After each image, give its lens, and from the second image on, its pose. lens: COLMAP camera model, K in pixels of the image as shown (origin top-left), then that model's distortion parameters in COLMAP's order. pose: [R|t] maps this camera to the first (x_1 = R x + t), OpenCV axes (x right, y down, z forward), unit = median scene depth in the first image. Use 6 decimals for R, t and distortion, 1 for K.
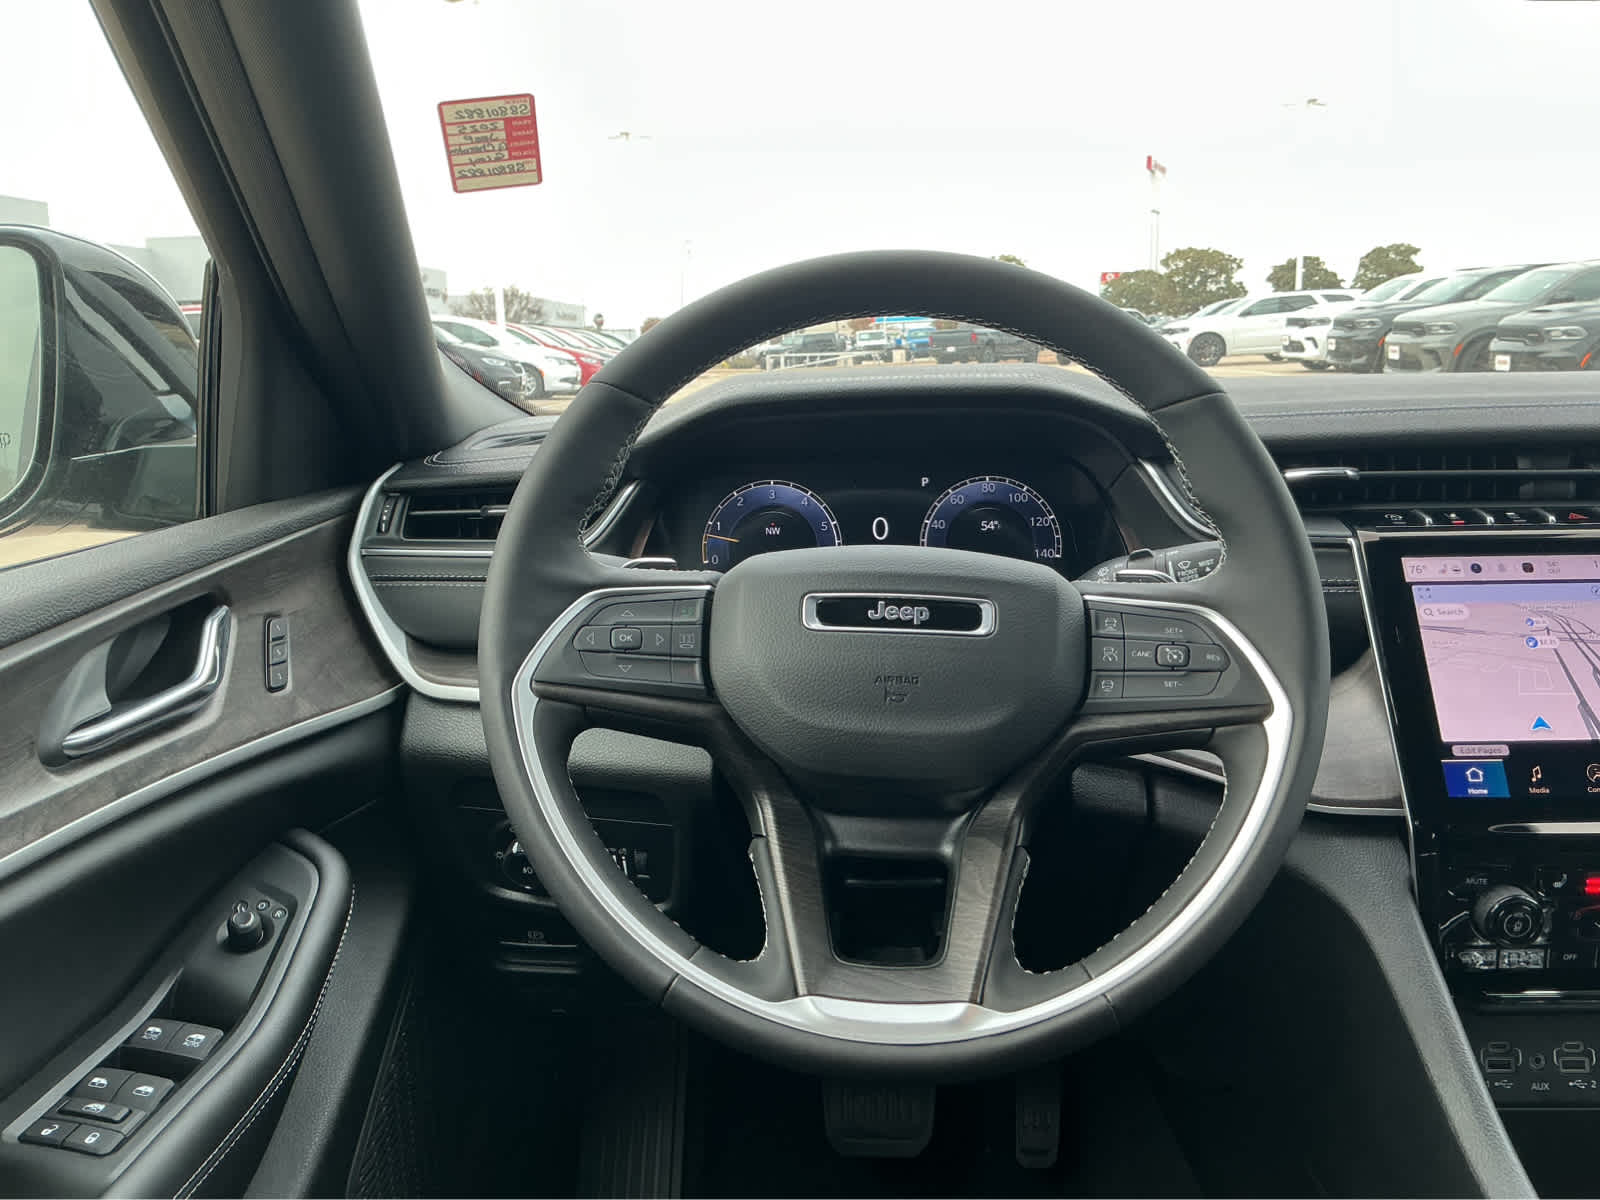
lens RADIAL K [[1321.6, 0, 804.4], [0, 1321.6, 594.5], [0, 0, 1]] dist [0.097185, -0.178494]
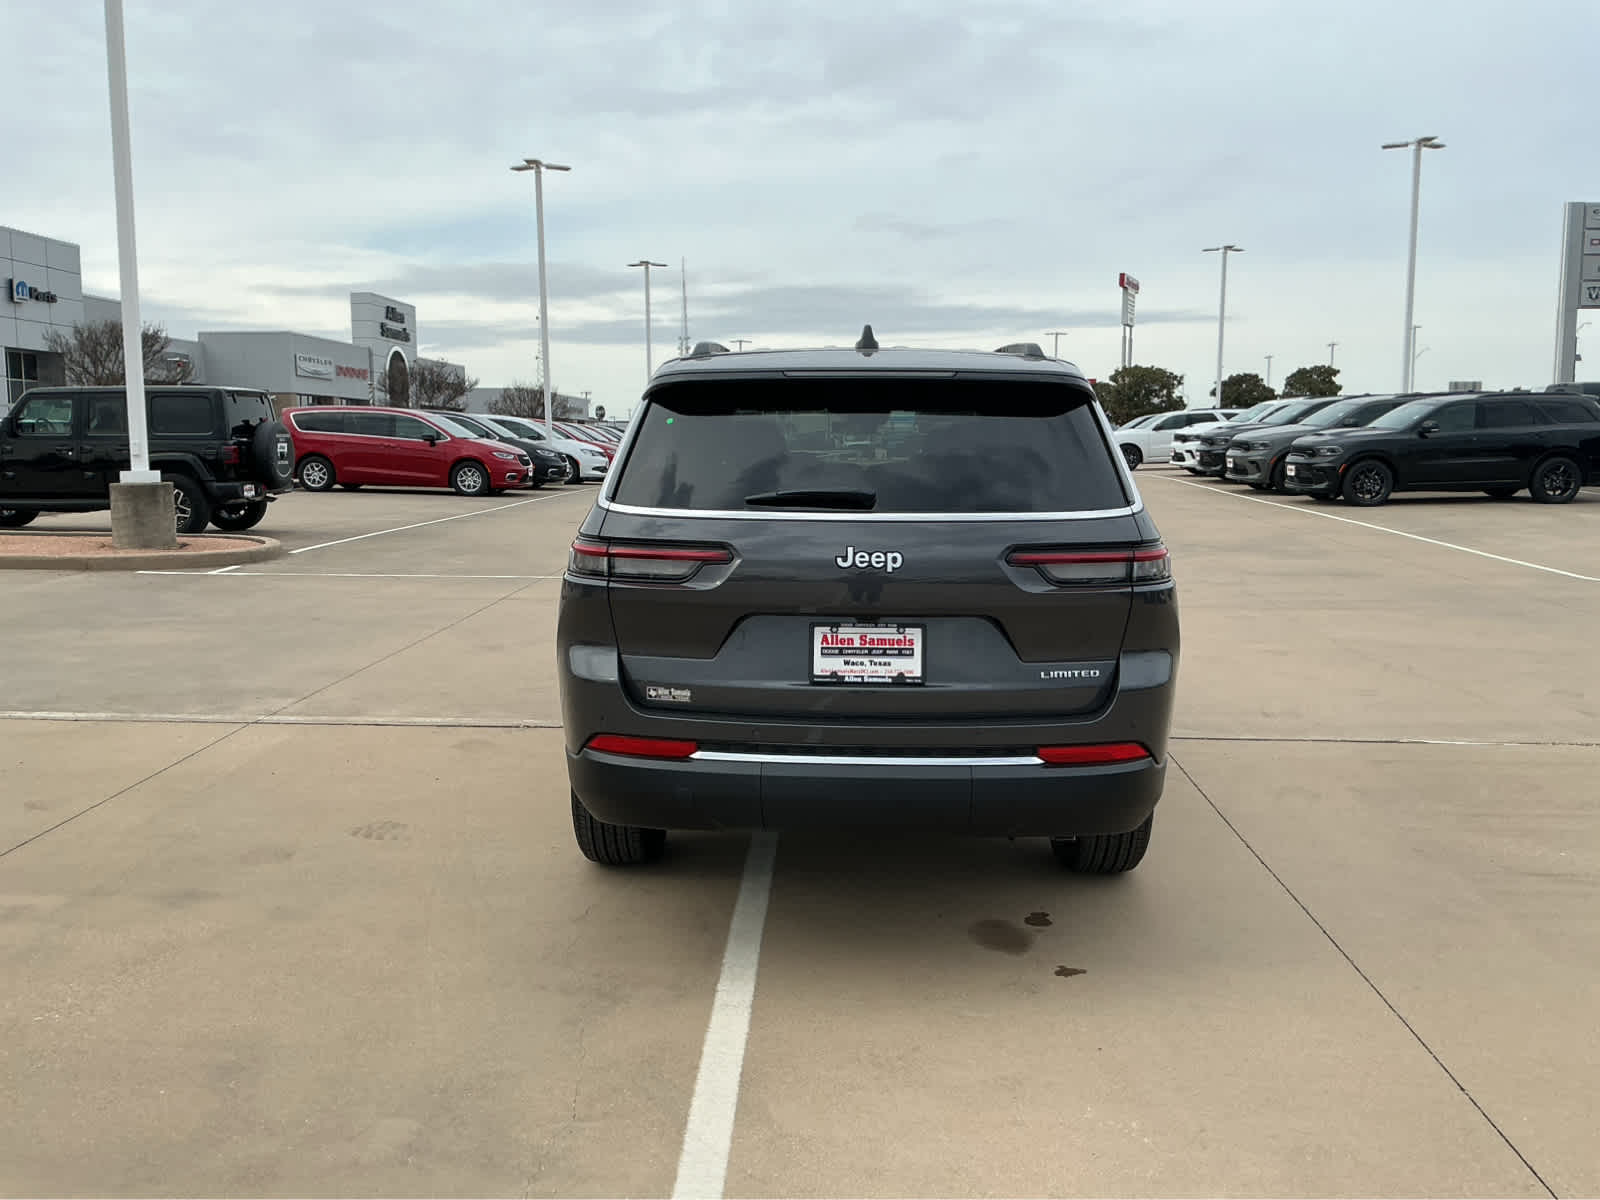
lens RADIAL K [[1321.6, 0, 802.9], [0, 1321.6, 614.3], [0, 0, 1]] dist [0.097185, -0.178494]
pose [[0.999734, 0.022190, 0.006307, 0.005768], [-0.021816, 0.998295, -0.054138, 0.034680], [-0.007498, 0.053986, 0.998514, -0.216533]]
